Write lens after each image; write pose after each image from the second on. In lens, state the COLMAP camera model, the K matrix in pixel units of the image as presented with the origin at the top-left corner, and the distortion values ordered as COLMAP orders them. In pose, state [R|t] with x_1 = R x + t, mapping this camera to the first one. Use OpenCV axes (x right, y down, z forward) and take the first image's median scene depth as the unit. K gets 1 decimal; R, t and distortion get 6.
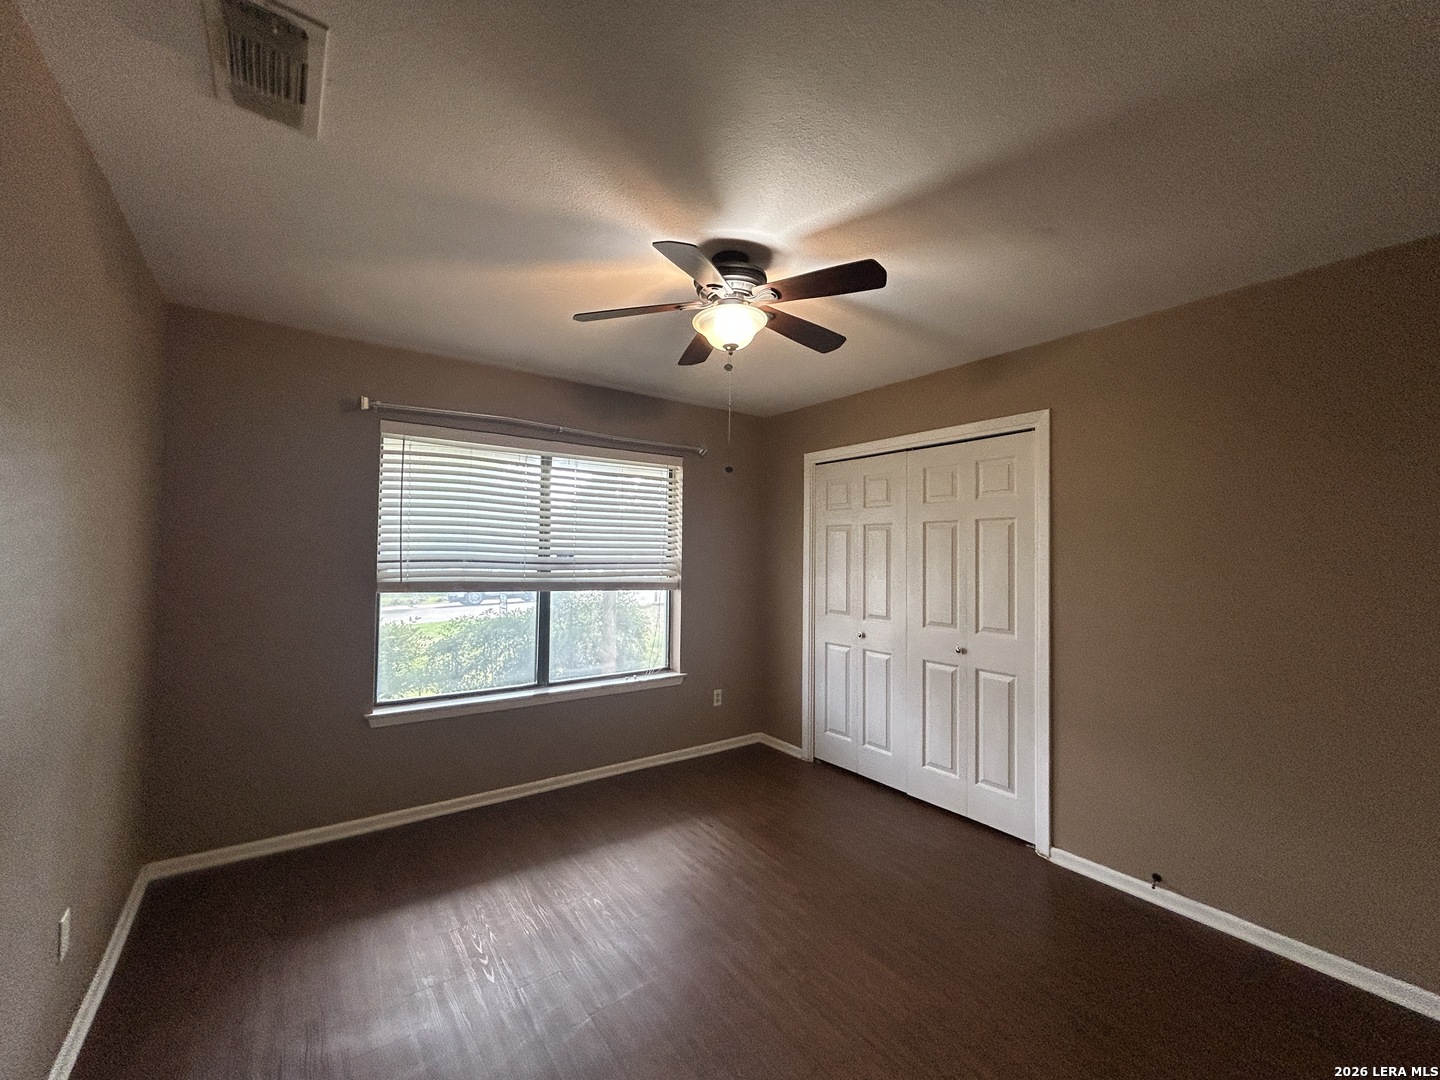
lens RADIAL K [[586.7, 0, 719.6], [0, 586.7, 538.1], [0, 0, 1]] dist [-0.000582, 0.000683]
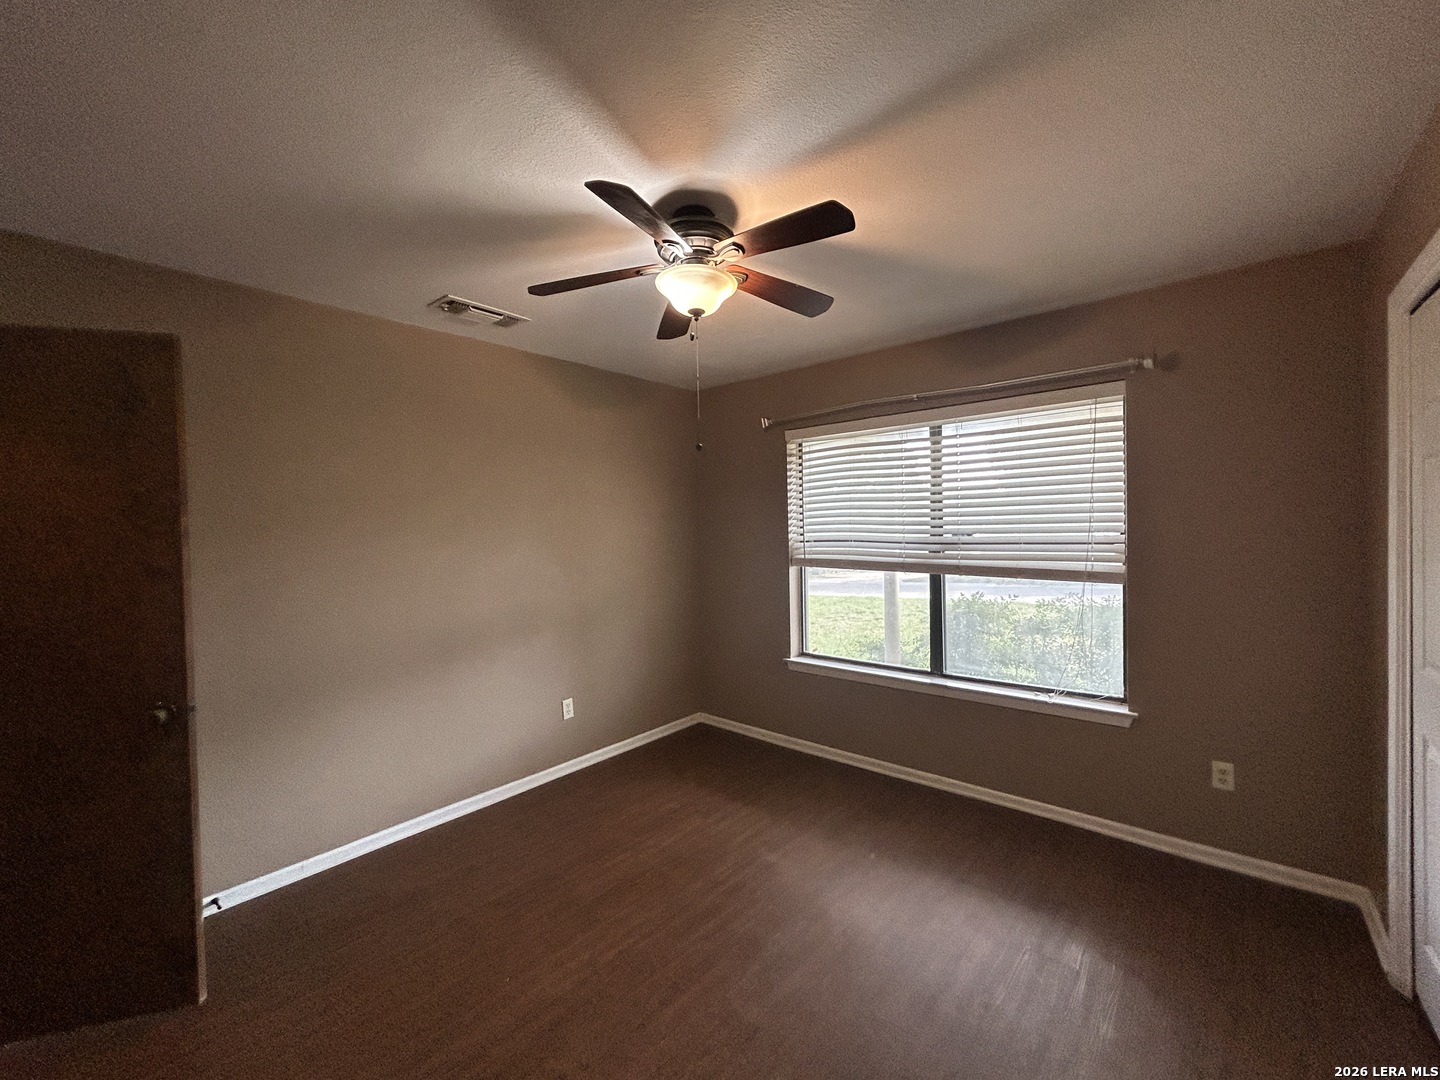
lens RADIAL K [[594.9, 0, 712.0], [0, 594.9, 550.0], [0, 0, 1]] dist [0.000271, 0.000190]
pose [[0.217040, 0.007383, -0.976135, 0.537203], [0.034025, 0.999307, 0.015124, 0.027351], [0.975570, -0.036496, 0.216638, 0.454922]]
